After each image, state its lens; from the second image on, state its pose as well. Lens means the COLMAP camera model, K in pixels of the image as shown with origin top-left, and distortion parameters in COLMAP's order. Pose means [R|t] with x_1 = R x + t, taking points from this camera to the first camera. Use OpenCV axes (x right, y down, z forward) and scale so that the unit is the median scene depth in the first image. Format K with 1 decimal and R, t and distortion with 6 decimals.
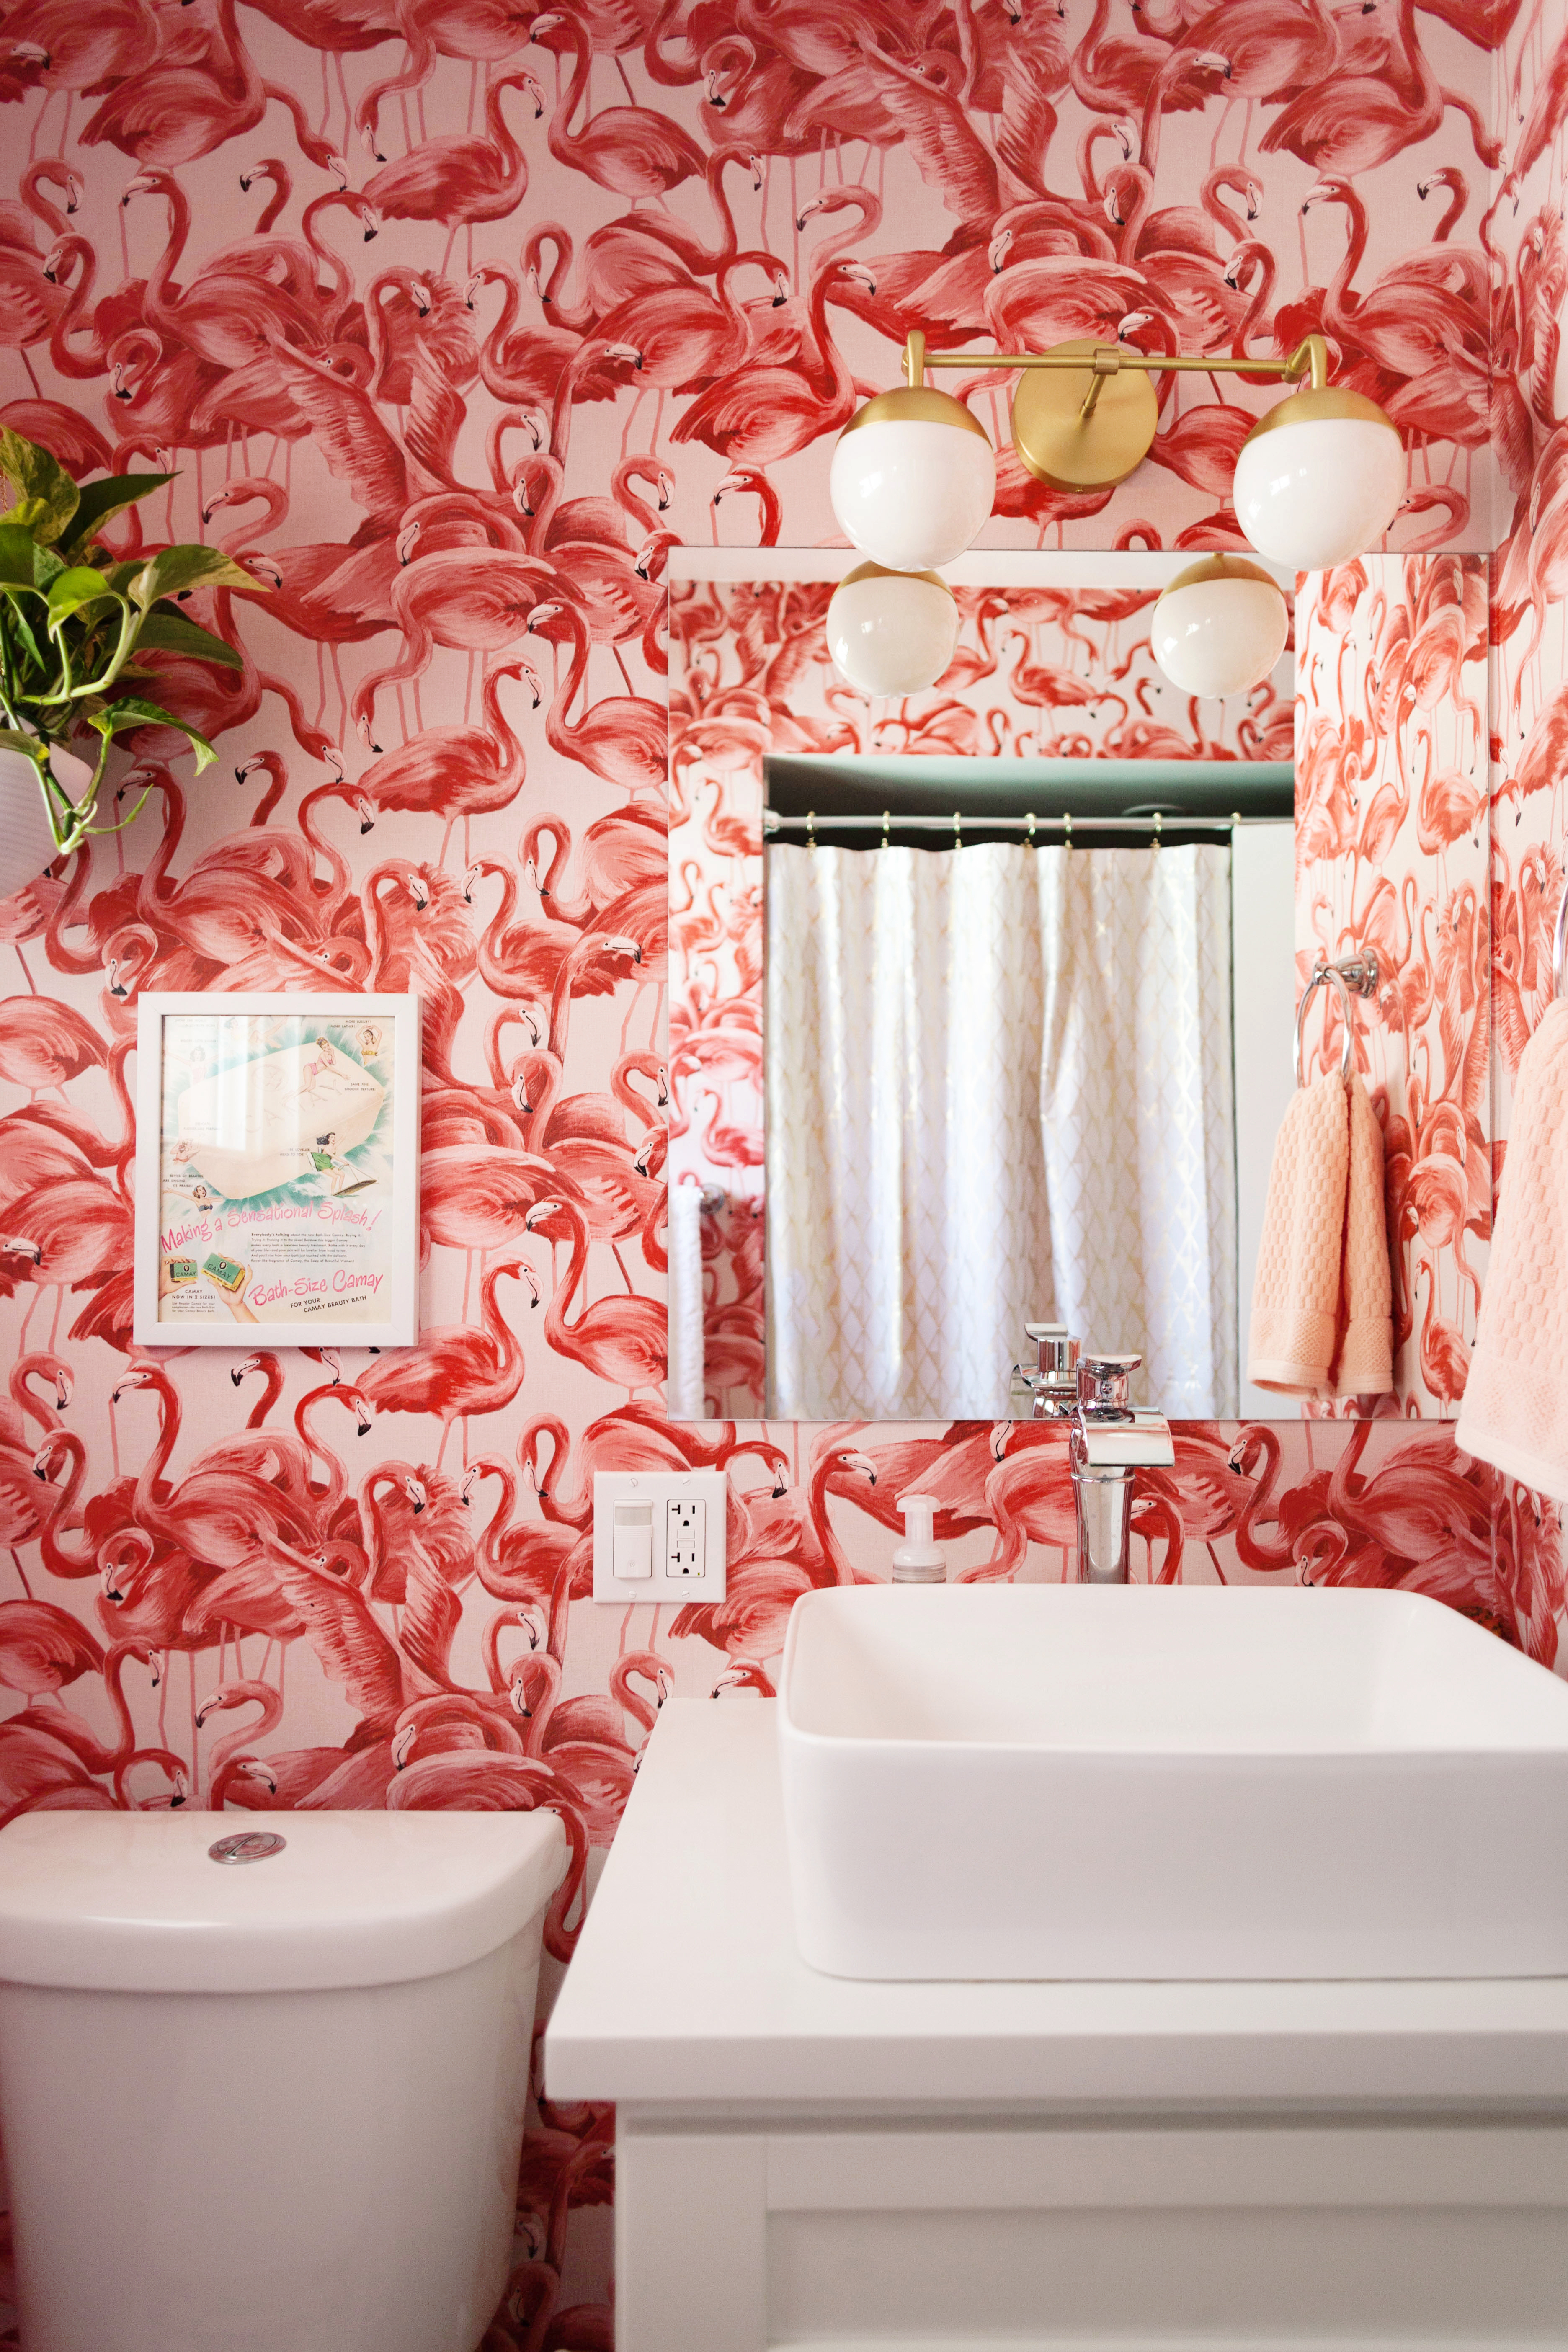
lens RADIAL K [[1644.3, 0, 881.6], [0, 1644.3, 1202.0], [0, 0, 1]] dist [0.007887, -0.003986]
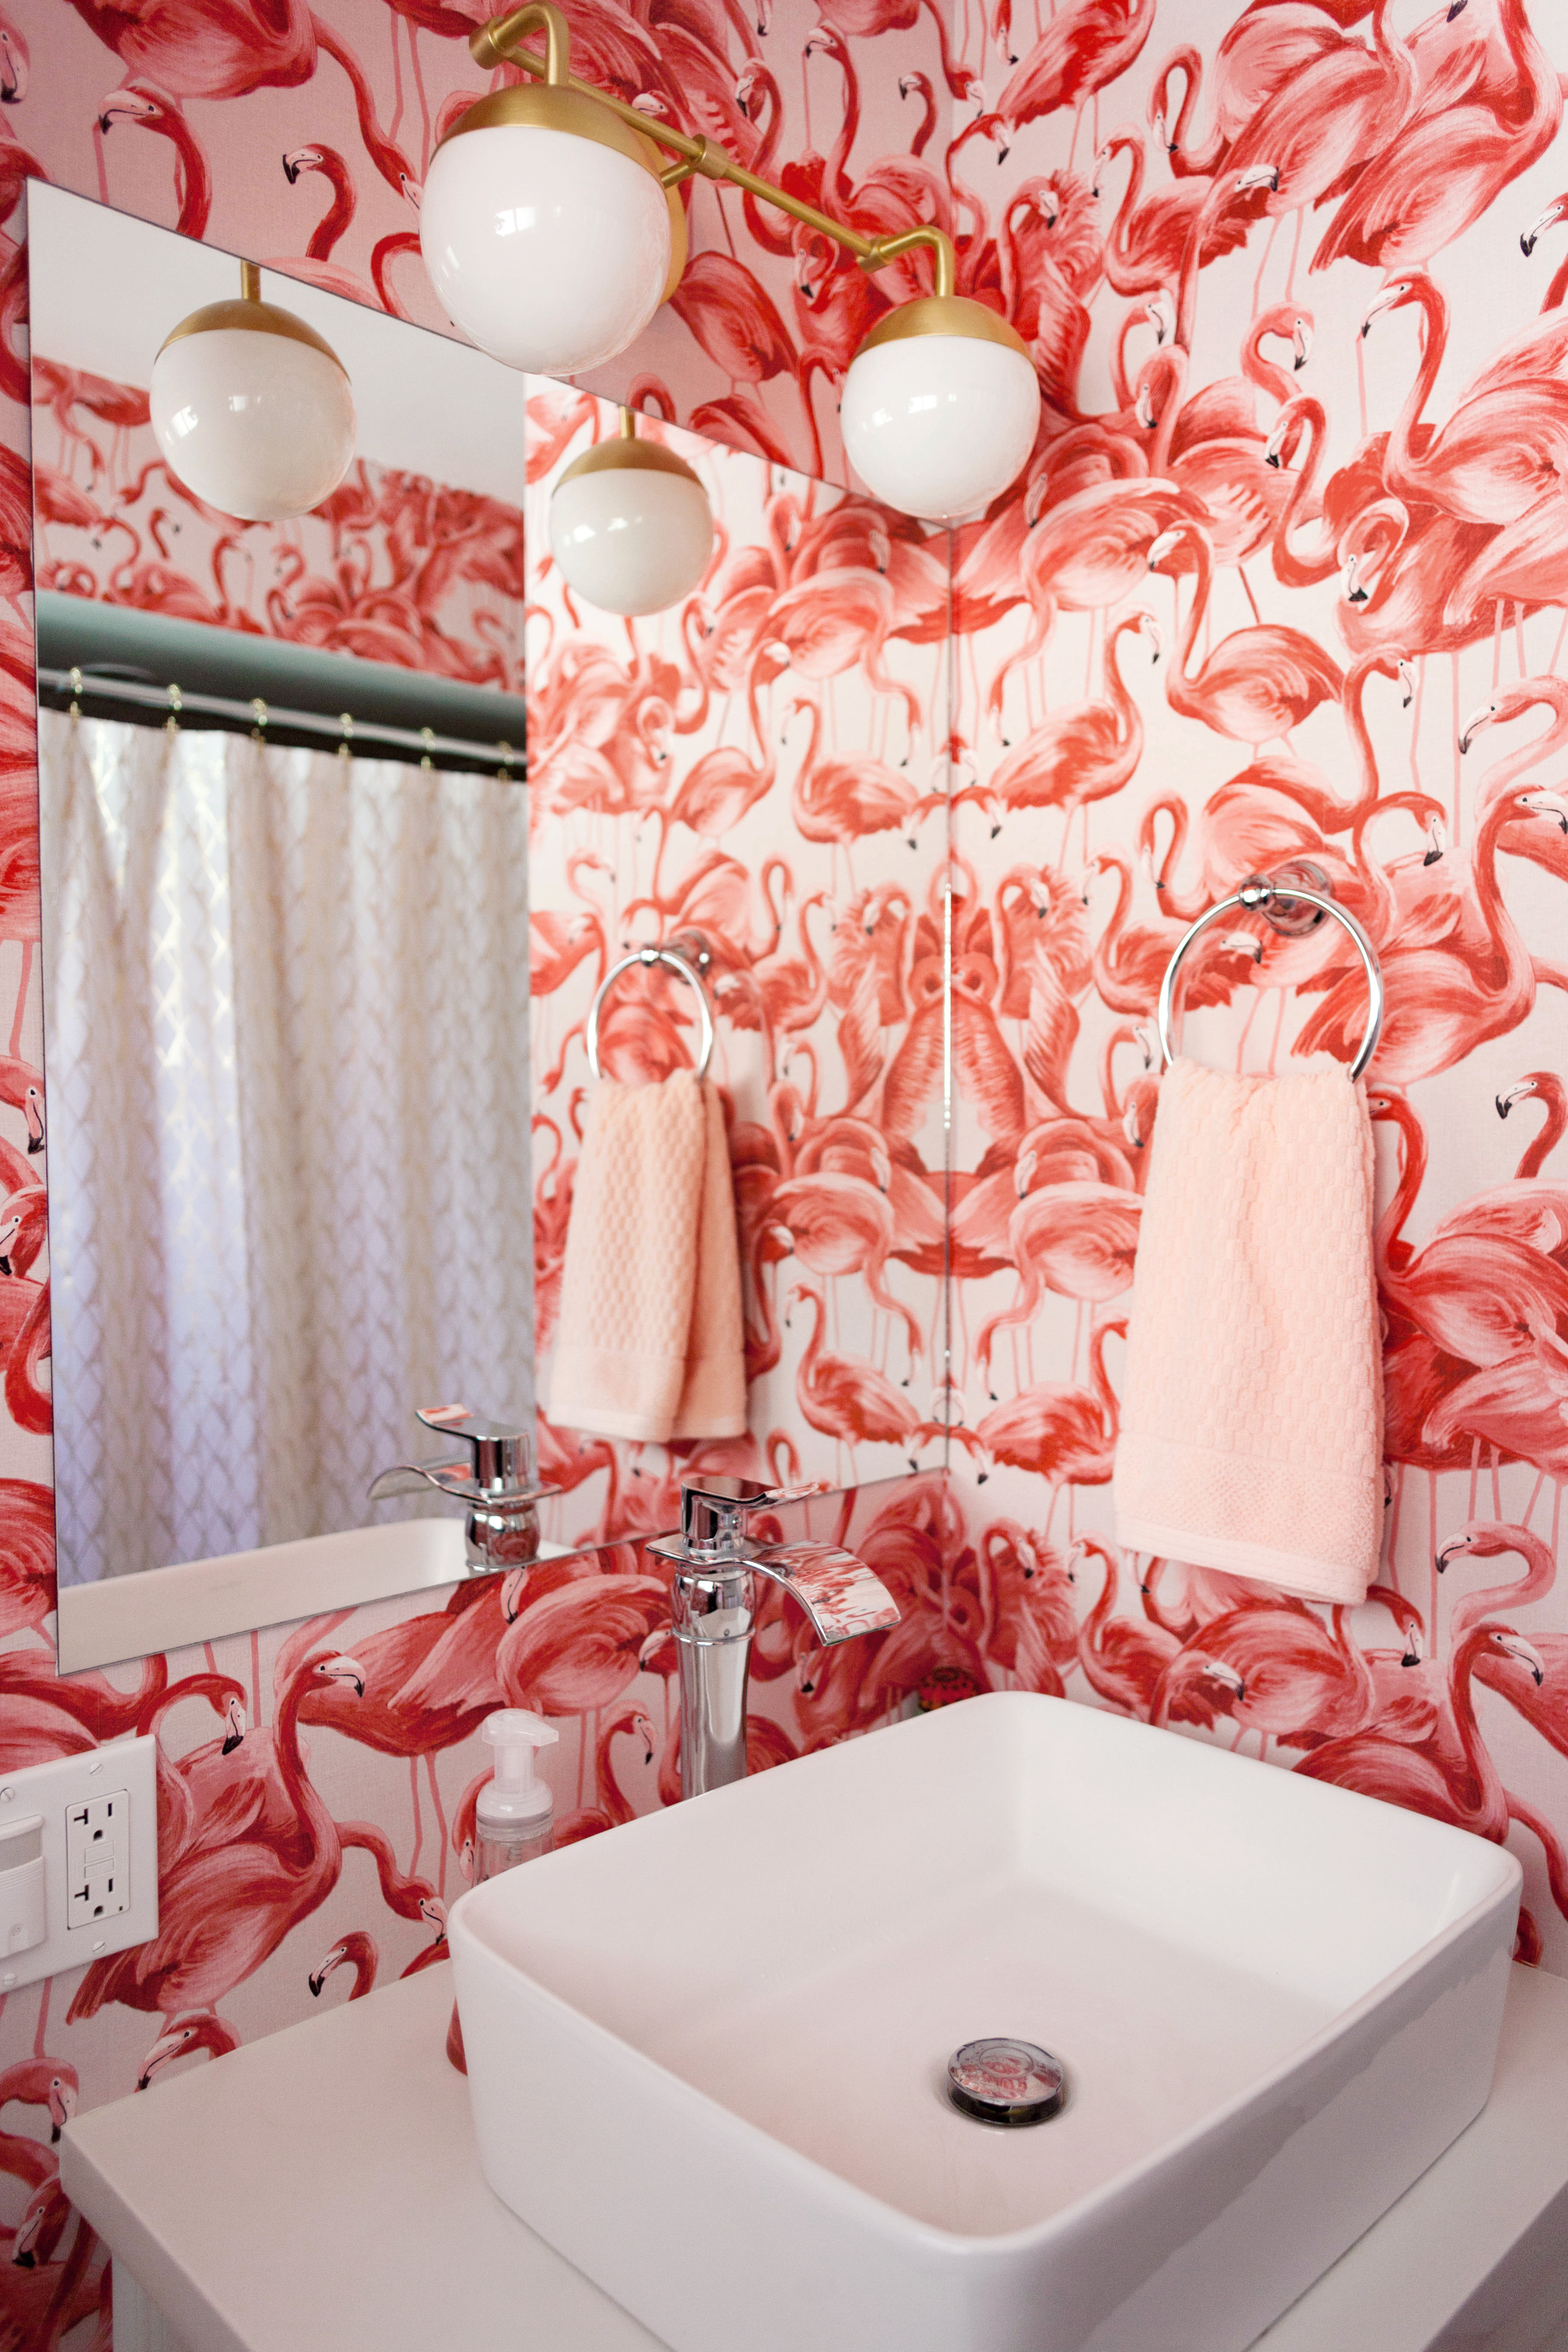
lens RADIAL K [[1644.3, 0, 770.3], [0, 1644.3, 1180.8], [0, 0, 1]] dist [0.007887, -0.003986]
pose [[0.726125, -0.033269, 0.686757, -0.347808], [-0.010297, 0.998190, 0.059244, -0.086536], [-0.687485, -0.050090, 0.724469, 0.390754]]
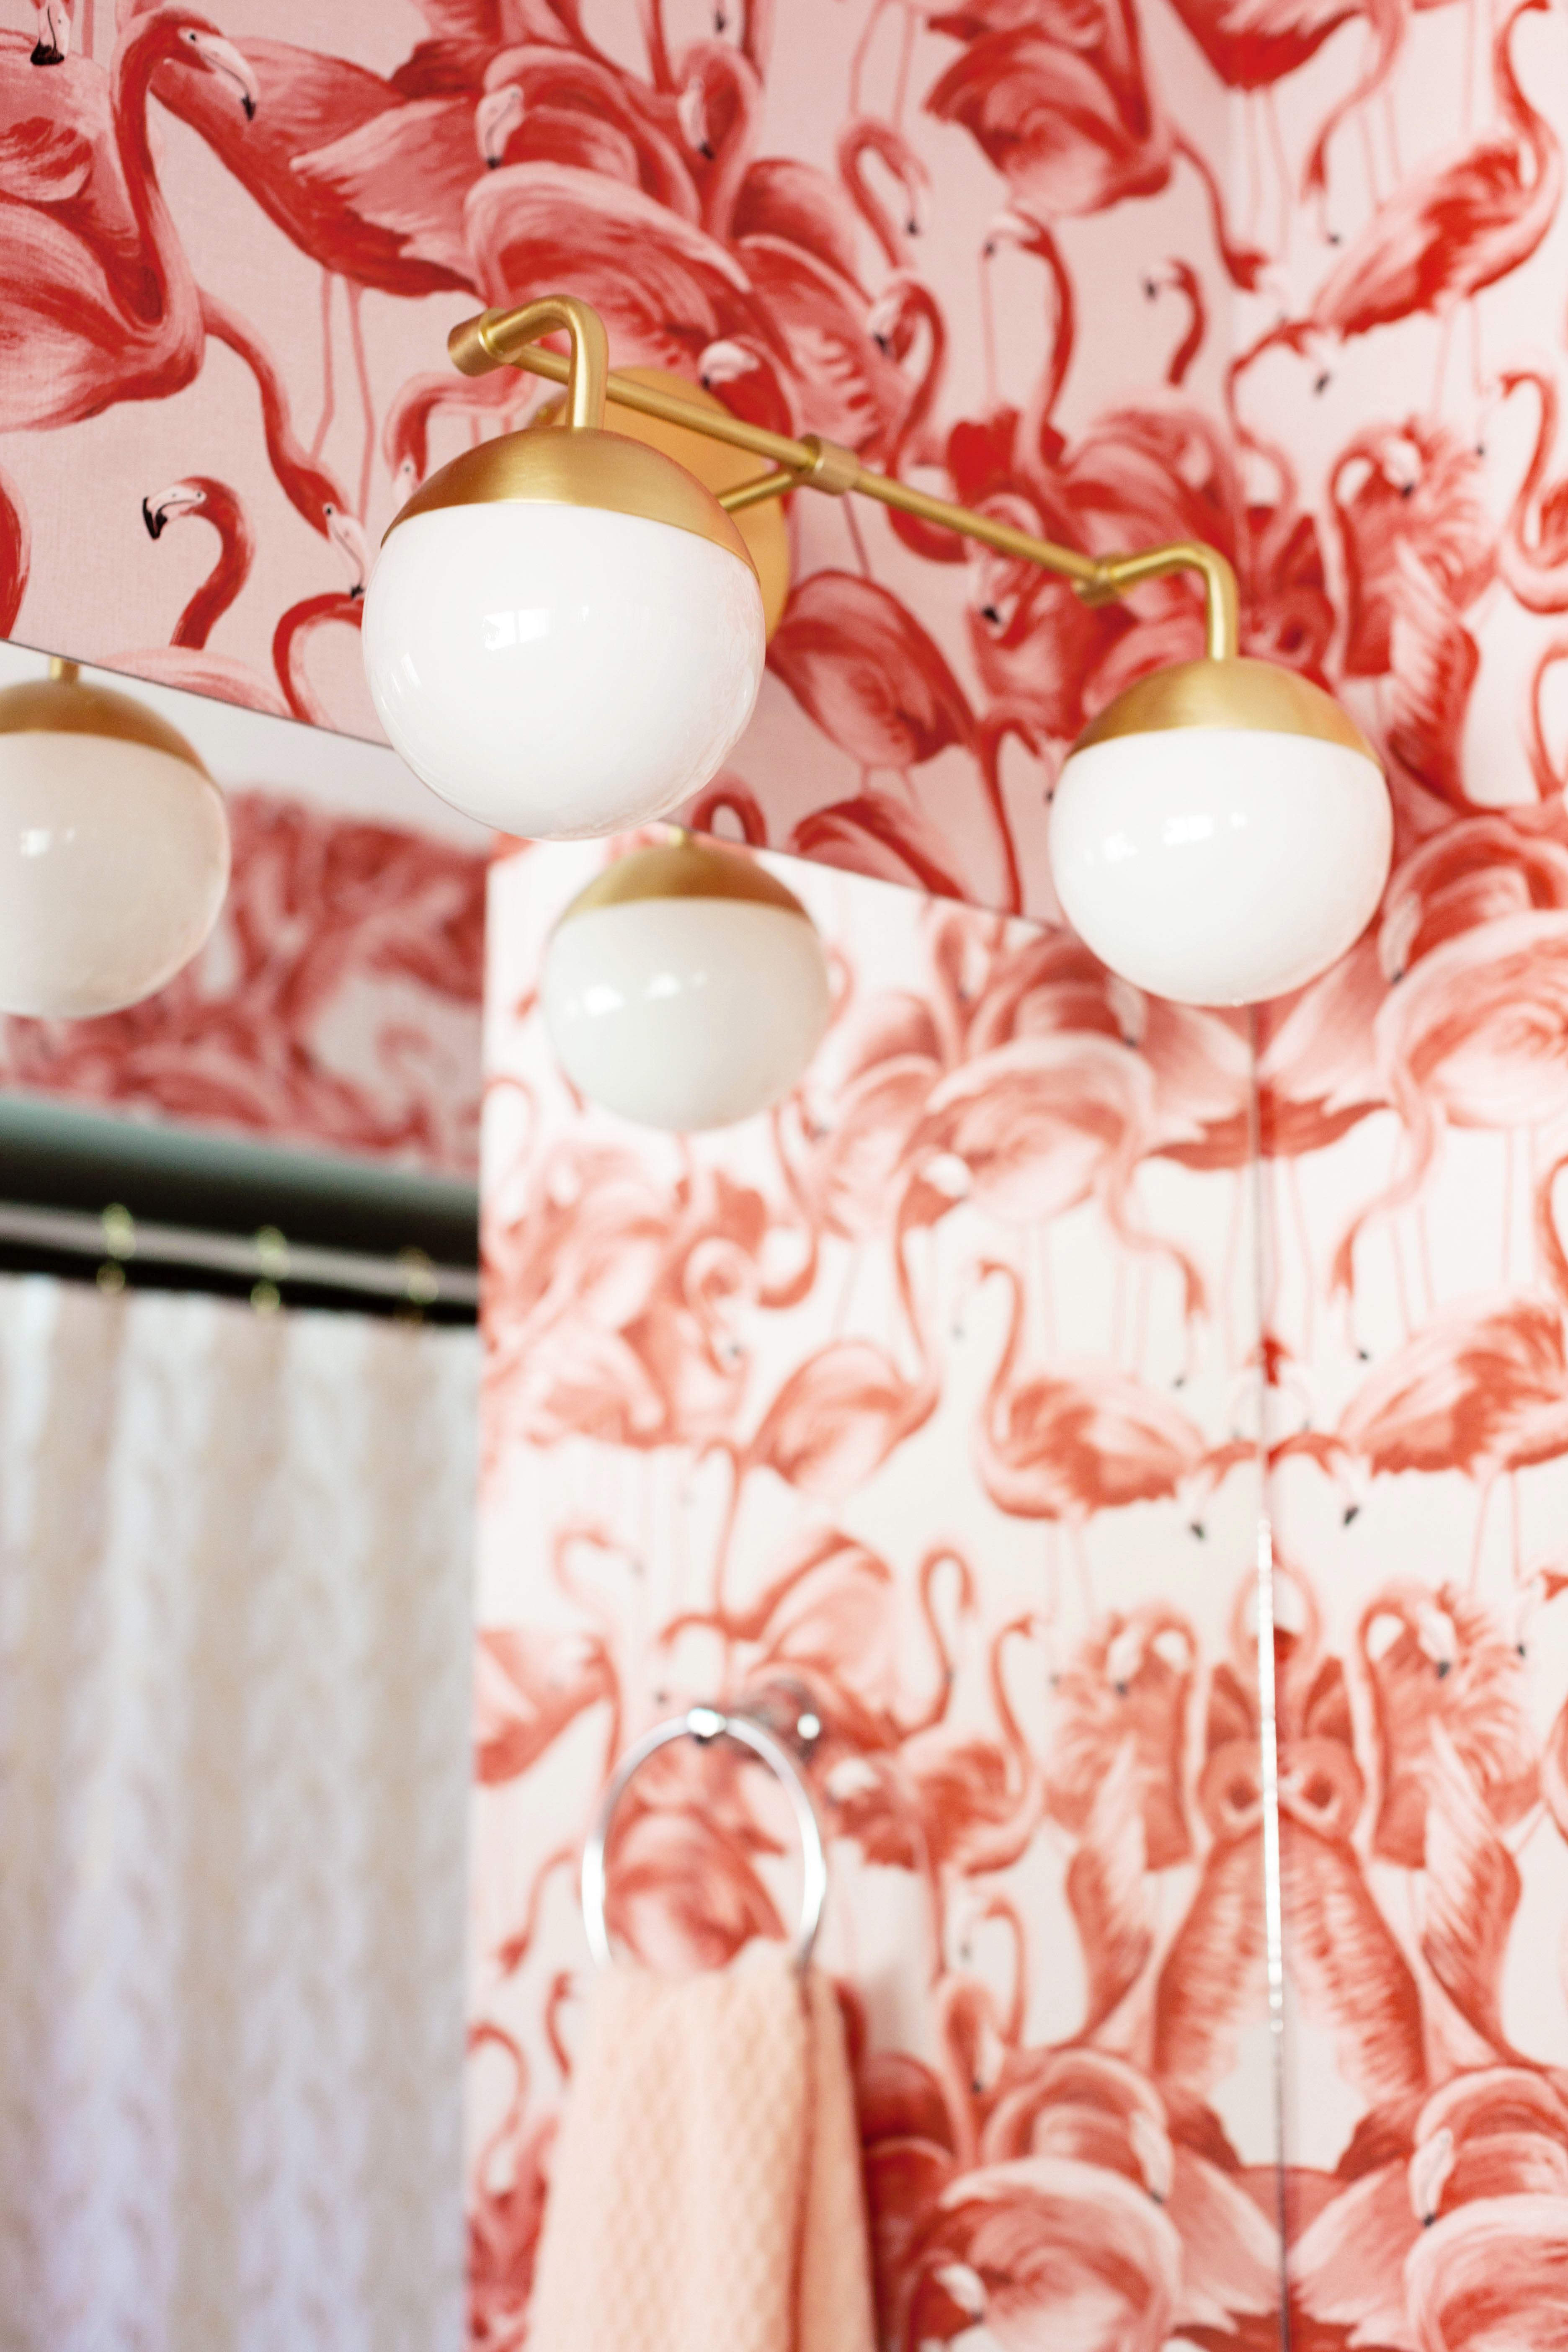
lens RADIAL K [[3428.0, 0, 779.1], [0, 3428.0, 1175.4], [0, 0, 1]] dist [0.002970, 0.000000]
pose [[0.757330, 0.137791, 0.638329, -0.422846], [-0.014924, 0.980882, -0.194028, -0.125026], [-0.652861, 0.137417, 0.744909, 0.308641]]
